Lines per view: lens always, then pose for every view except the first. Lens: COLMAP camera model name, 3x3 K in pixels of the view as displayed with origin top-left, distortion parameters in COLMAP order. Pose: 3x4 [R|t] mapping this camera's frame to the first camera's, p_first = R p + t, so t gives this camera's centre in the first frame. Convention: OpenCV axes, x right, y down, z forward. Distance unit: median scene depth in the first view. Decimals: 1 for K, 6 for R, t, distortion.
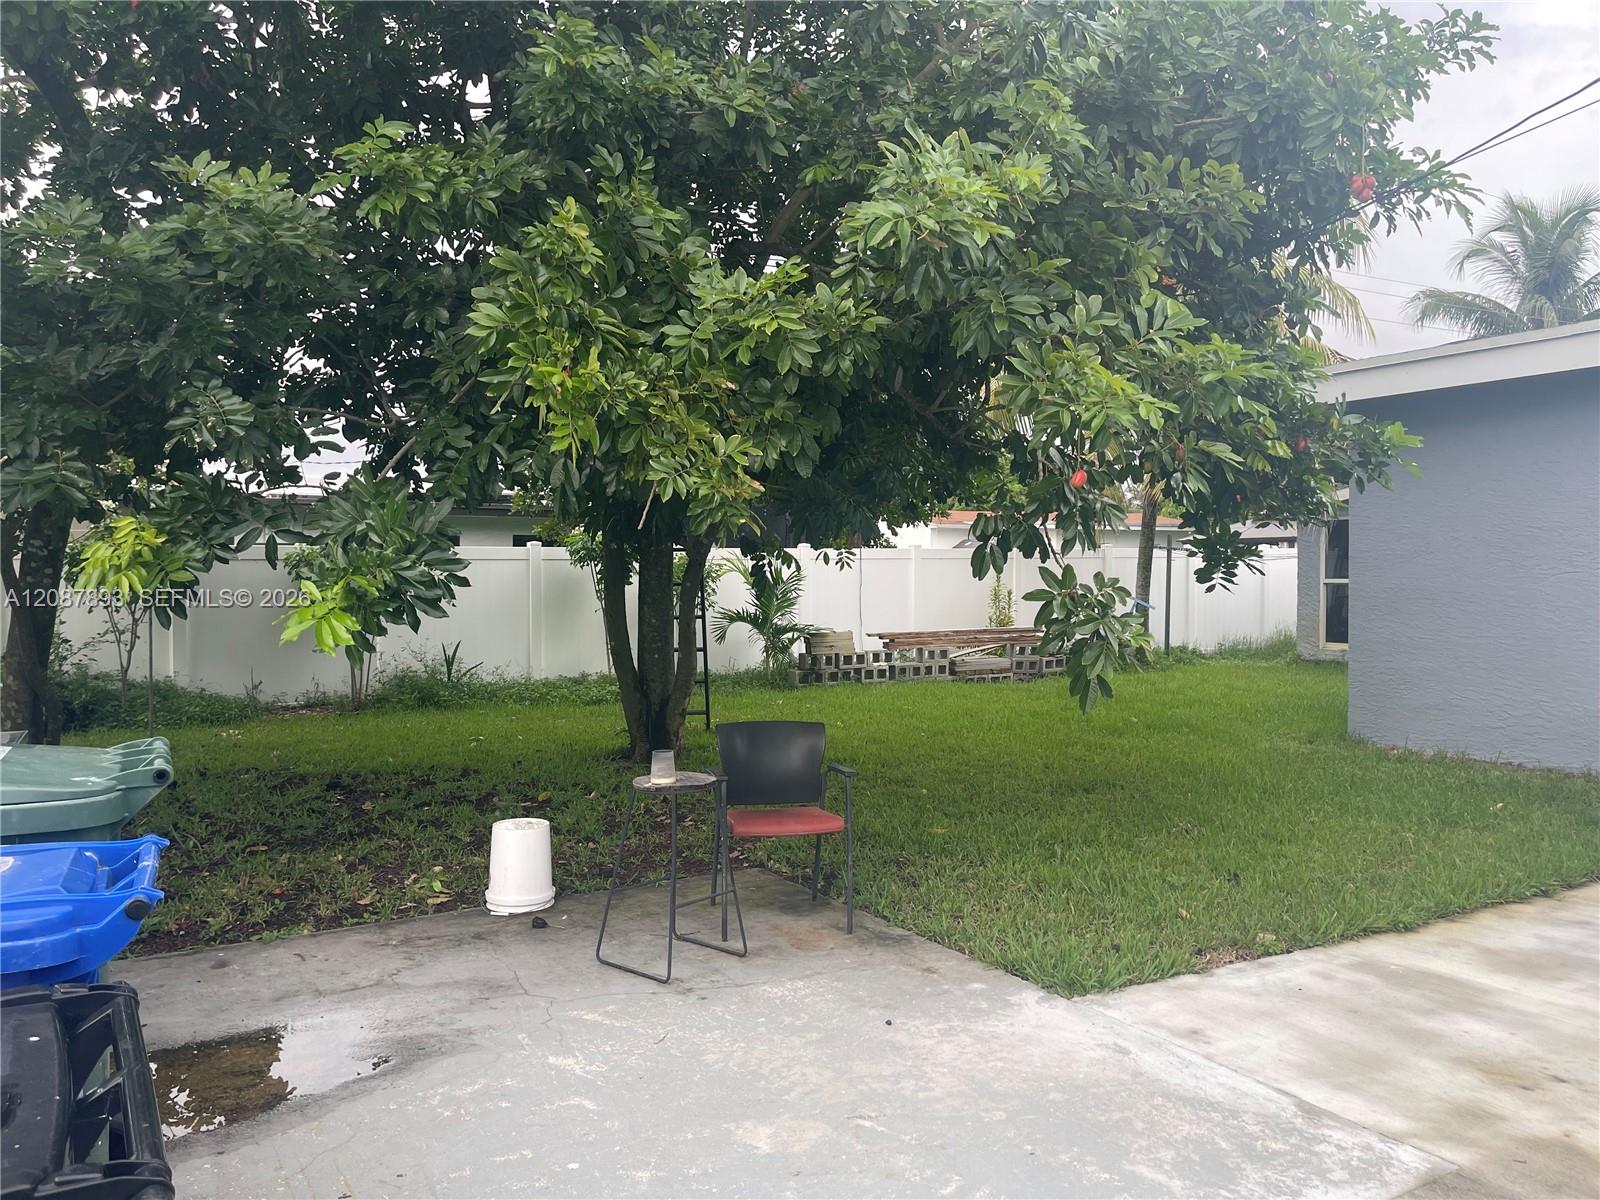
lens RADIAL K [[1202.0, 0, 795.1], [0, 1202.0, 594.5], [0, 0, 1]] dist [0.075824, -0.103630]
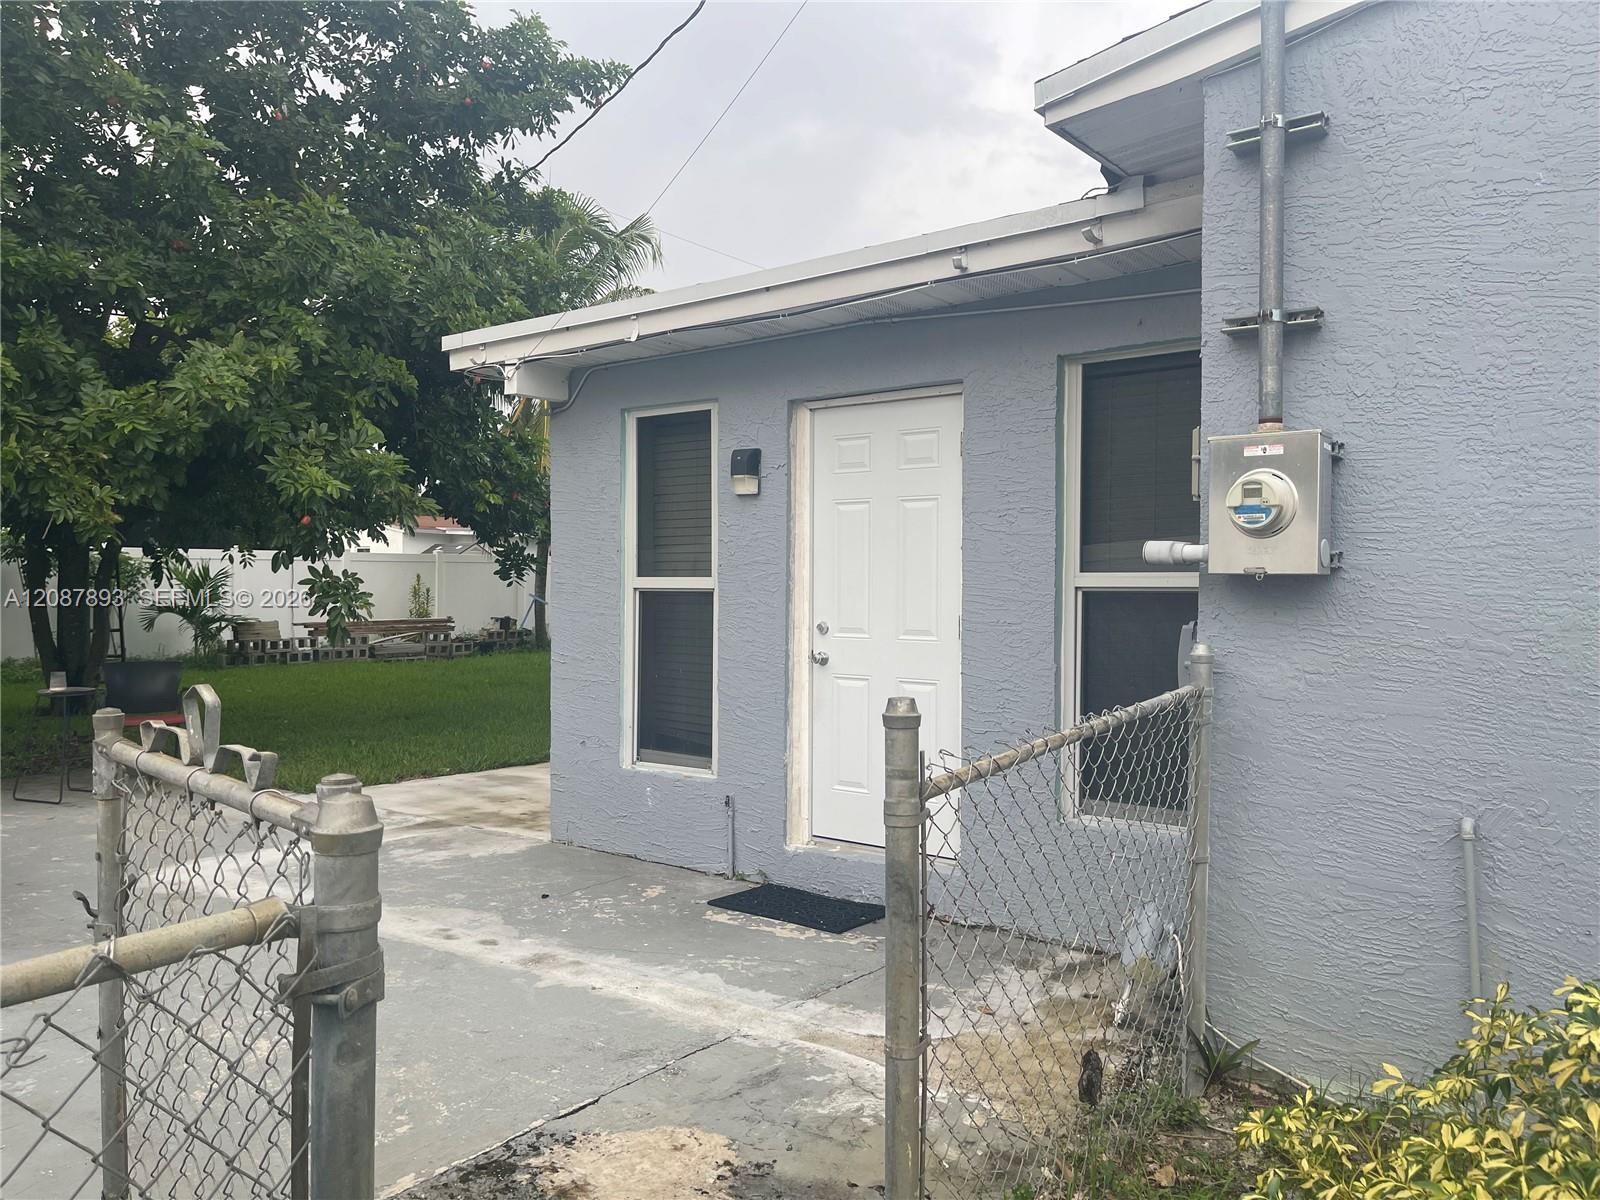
lens RADIAL K [[1202.0, 0, 795.1], [0, 1202.0, 594.5], [0, 0, 1]] dist [0.075824, -0.103630]
pose [[0.922741, 0.007360, 0.385351, 0.173337], [-0.005734, 0.999969, -0.005367, 0.024792], [-0.385378, 0.002743, 0.922755, -0.915199]]
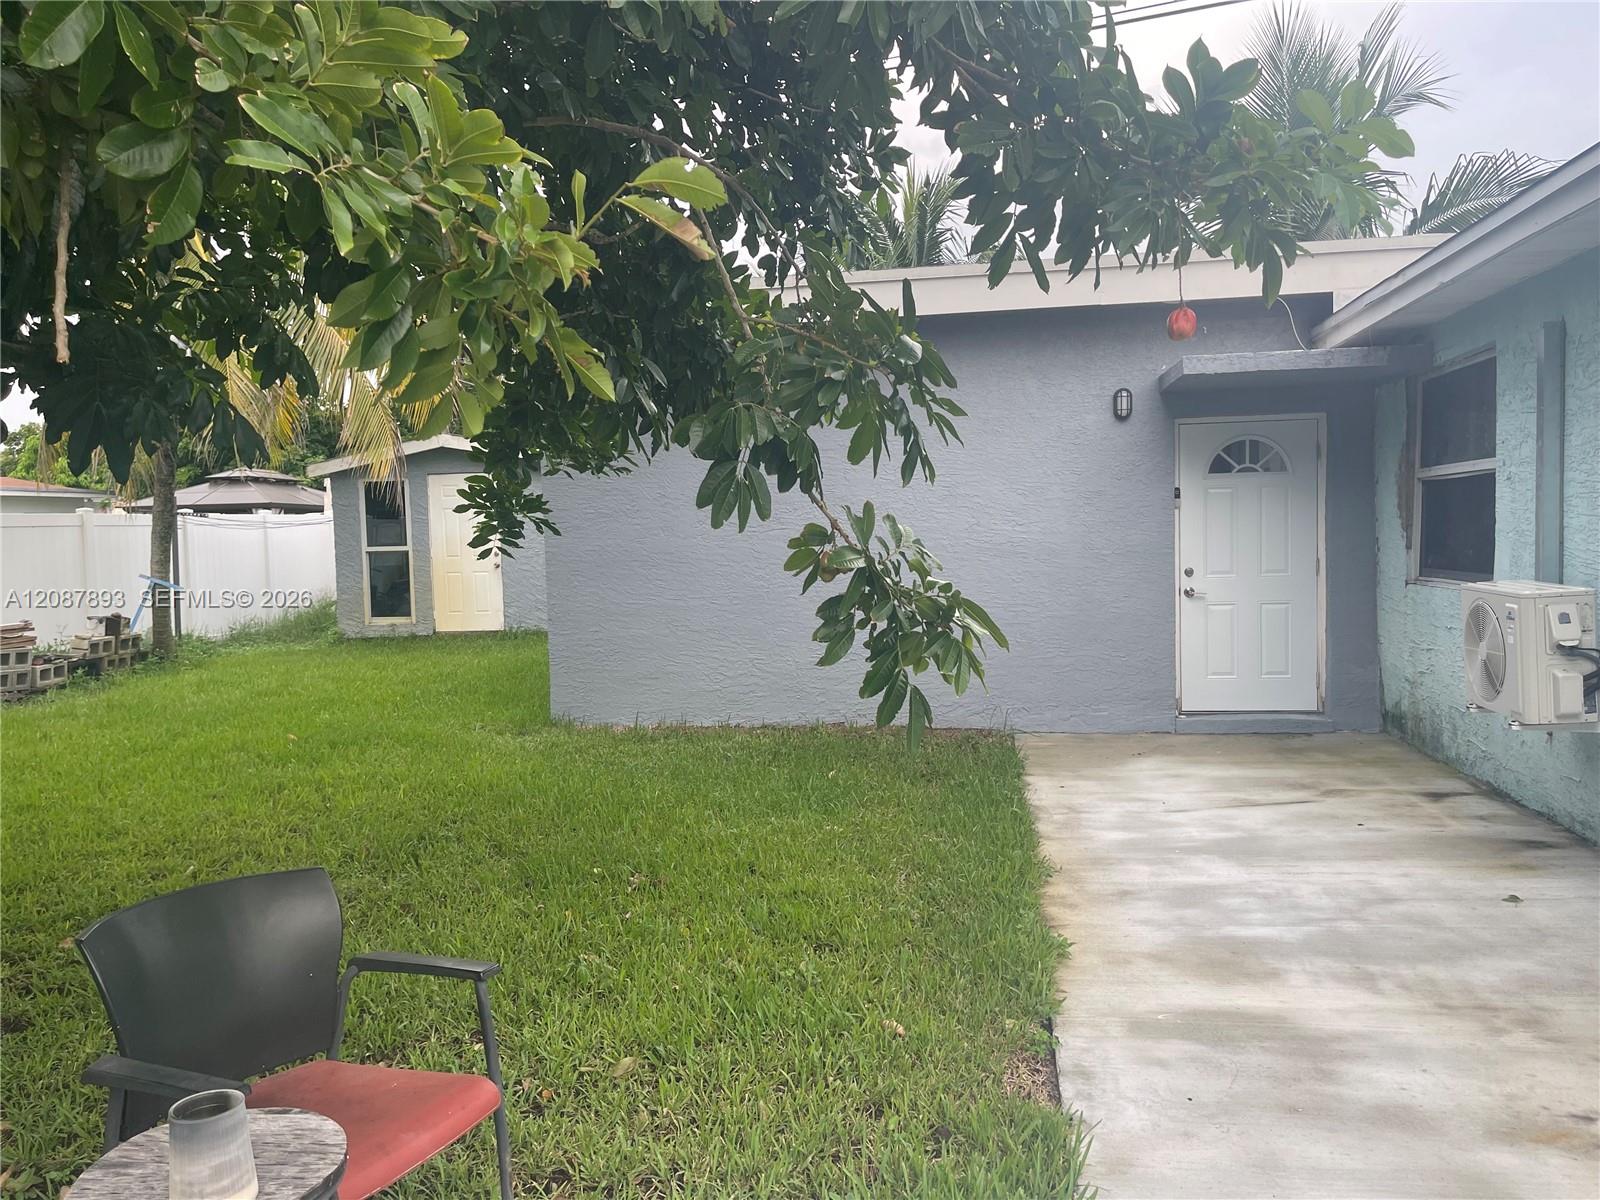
lens RADIAL K [[1202.0, 0, 795.1], [0, 1202.0, 594.5], [0, 0, 1]] dist [0.075824, -0.103630]
pose [[0.624718, -0.053477, 0.779017, -0.240361], [0.036792, 0.998560, 0.039044, -0.004342], [-0.779983, 0.004270, 0.625786, 0.668475]]
